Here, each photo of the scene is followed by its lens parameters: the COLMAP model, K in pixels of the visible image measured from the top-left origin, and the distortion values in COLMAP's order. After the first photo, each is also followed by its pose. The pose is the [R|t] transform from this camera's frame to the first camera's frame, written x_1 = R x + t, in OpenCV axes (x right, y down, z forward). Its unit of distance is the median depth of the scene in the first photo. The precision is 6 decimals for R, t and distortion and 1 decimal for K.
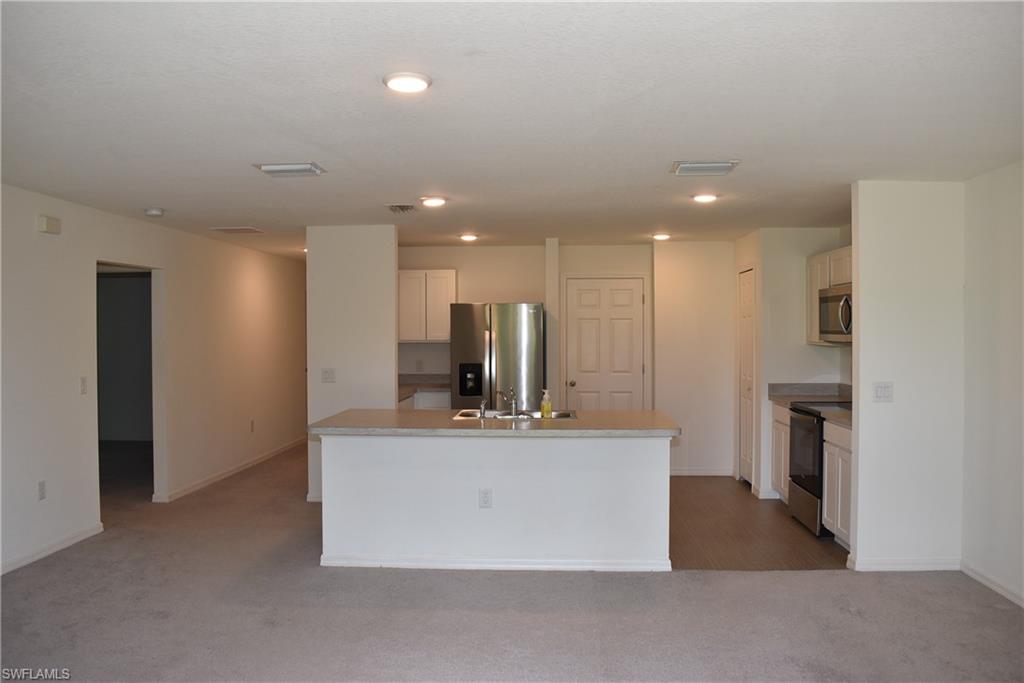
lens RADIAL K [[797.0, 0, 507.9], [0, 797.0, 342.1], [0, 0, 1]] dist [-0.095467, 0.014465]
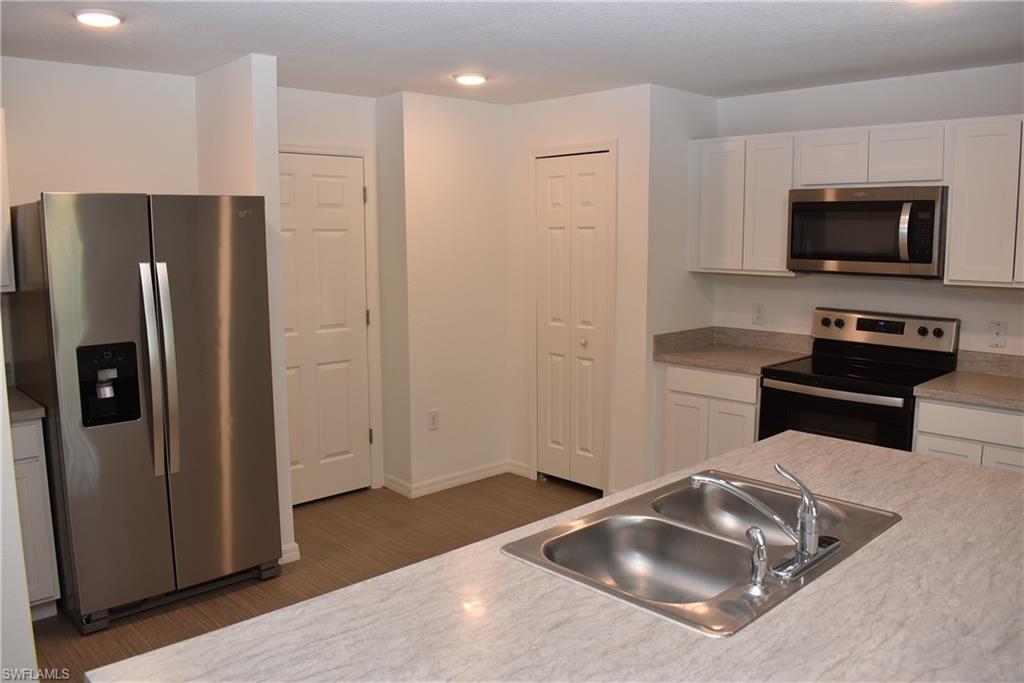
lens RADIAL K [[797.0, 0, 507.9], [0, 797.0, 342.1], [0, 0, 1]] dist [-0.095467, 0.014465]
pose [[0.681403, -0.097362, 0.725404, -0.222471], [0.010165, 0.992276, 0.123633, -0.023193], [-0.731838, -0.076870, 0.677129, 0.670126]]
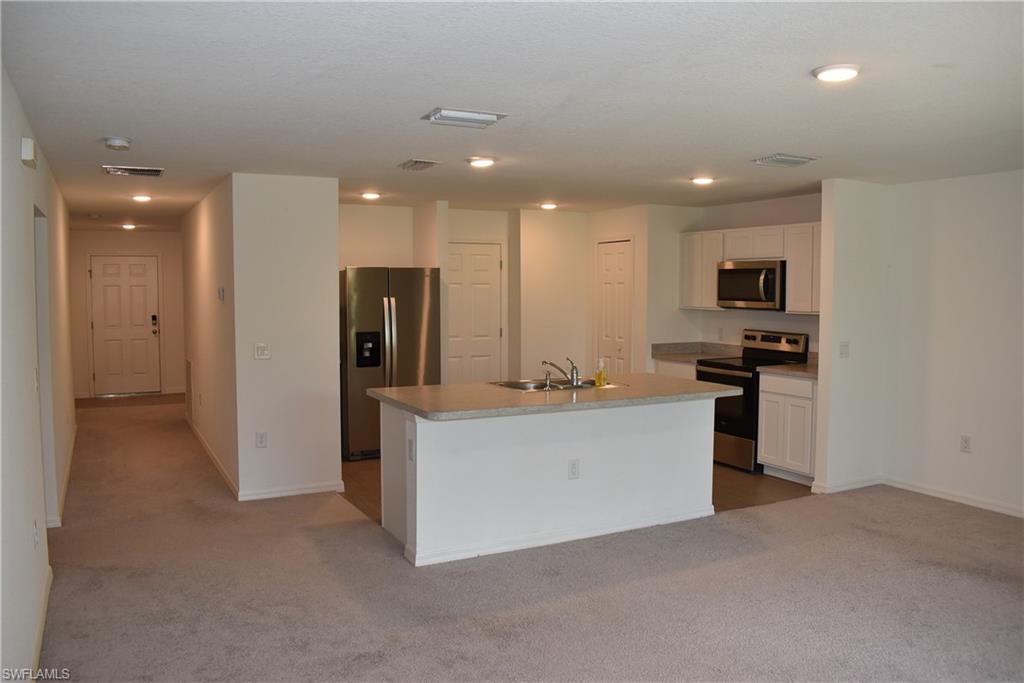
lens RADIAL K [[797.0, 0, 507.9], [0, 797.0, 342.1], [0, 0, 1]] dist [-0.095467, 0.014465]
pose [[0.856763, -0.031293, 0.514760, -0.441059], [0.003154, 0.998457, 0.055448, -0.013791], [-0.515701, -0.045883, 0.855539, 0.141030]]
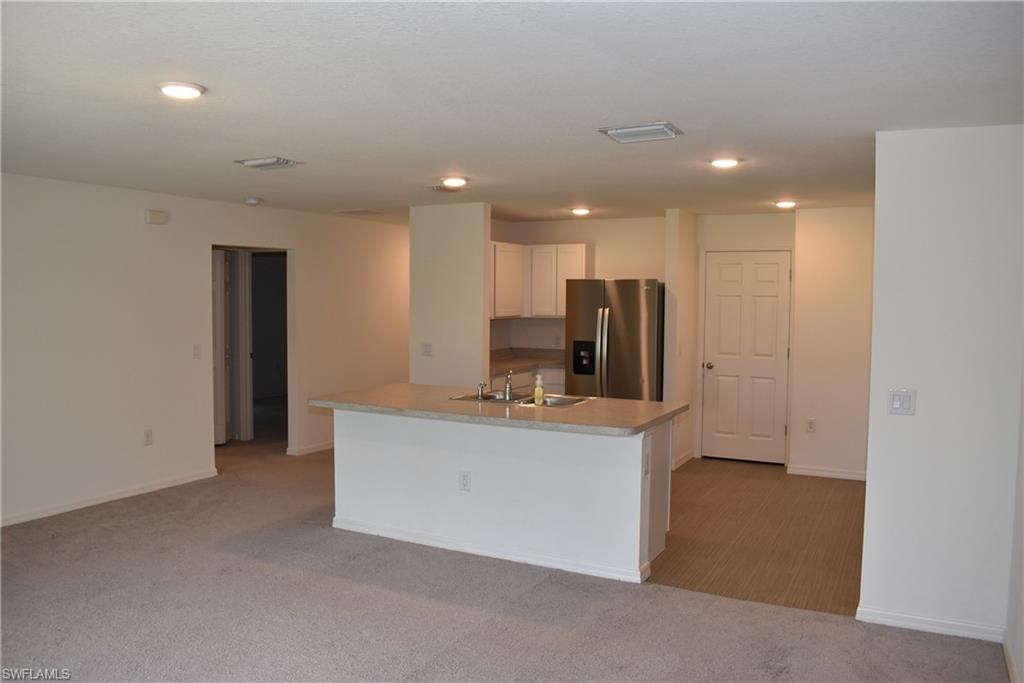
lens RADIAL K [[797.0, 0, 507.9], [0, 797.0, 342.1], [0, 0, 1]] dist [-0.095467, 0.014465]
pose [[0.909867, 0.034819, -0.413437, 0.309059], [-0.016714, 0.998739, 0.047330, -0.018570], [0.414564, -0.036154, 0.909302, 0.089088]]
